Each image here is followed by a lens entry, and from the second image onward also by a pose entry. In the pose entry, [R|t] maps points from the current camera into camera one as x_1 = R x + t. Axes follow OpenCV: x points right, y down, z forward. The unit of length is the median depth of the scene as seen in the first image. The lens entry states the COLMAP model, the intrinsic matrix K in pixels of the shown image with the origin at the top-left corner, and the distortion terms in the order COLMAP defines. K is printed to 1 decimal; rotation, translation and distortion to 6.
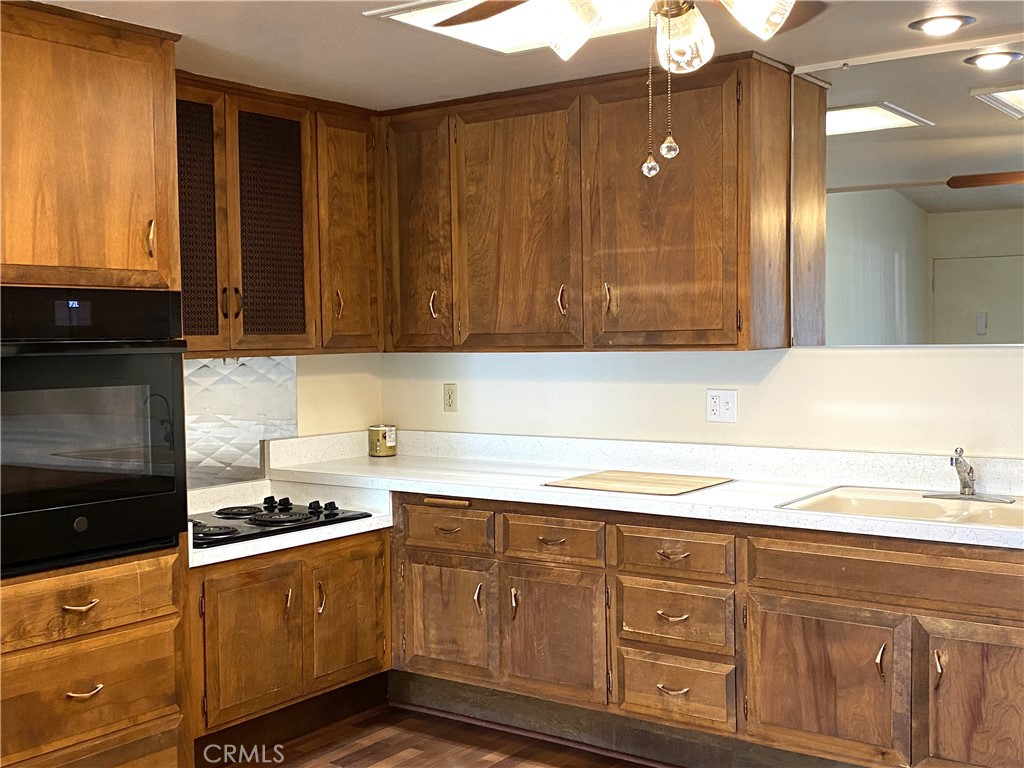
lens RADIAL K [[1170.5, 0, 509.7], [0, 1170.5, 396.1], [0, 0, 1]] dist [0.159204, -0.431298]
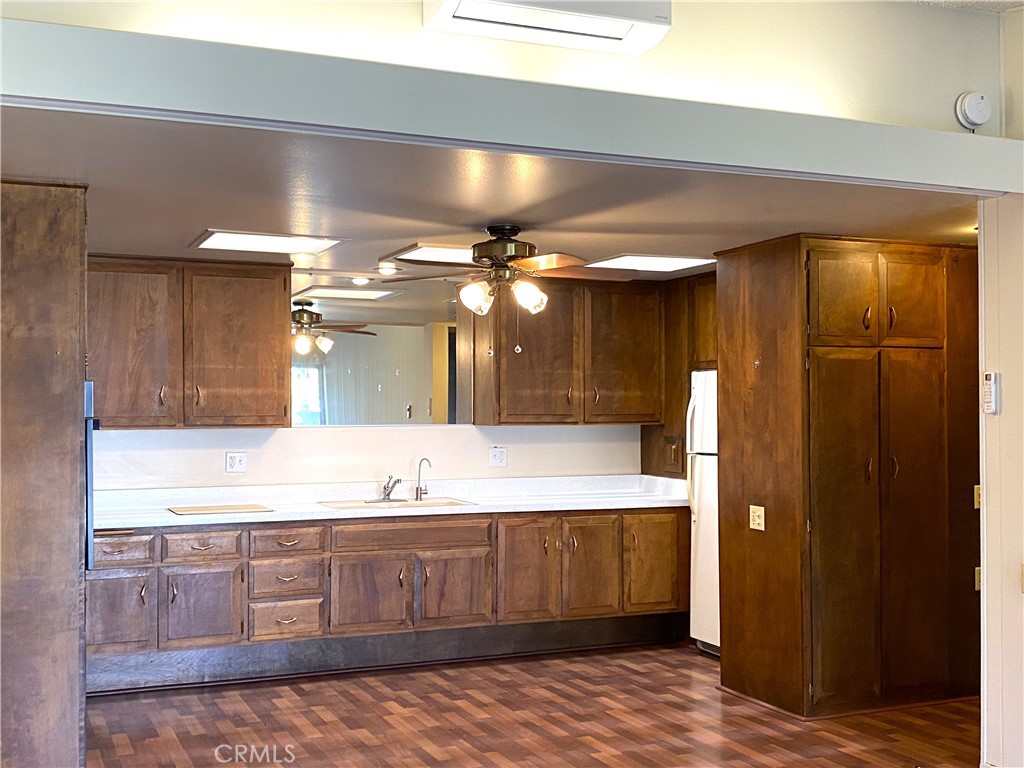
lens RADIAL K [[1170.5, 0, 509.7], [0, 1170.5, 396.1], [0, 0, 1]] dist [0.159204, -0.431298]
pose [[0.519865, 0.025769, 0.853860, -1.090877], [0.041308, 0.997617, -0.055257, 0.024200], [-0.853249, 0.063997, 0.517562, -0.194890]]
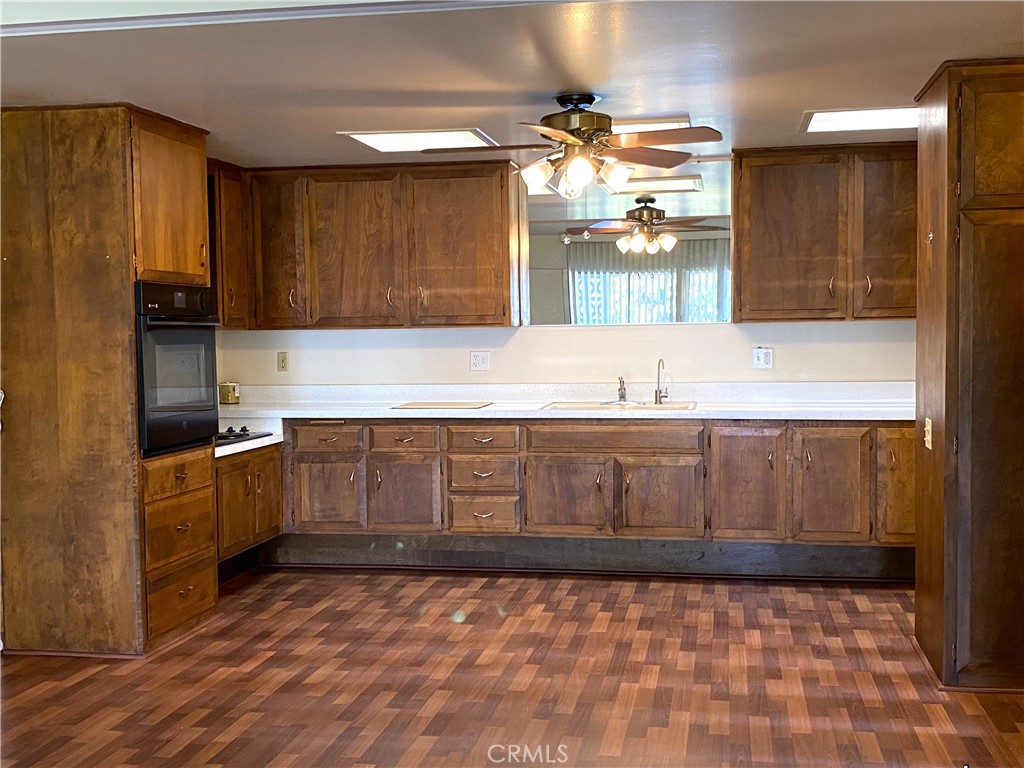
lens RADIAL K [[1170.5, 0, 509.7], [0, 1170.5, 396.1], [0, 0, 1]] dist [0.159204, -0.431298]
pose [[0.902447, -0.022599, 0.430208, -0.535085], [0.023335, 0.999721, 0.003565, 0.057040], [-0.430168, 0.006822, 0.902723, -0.568997]]
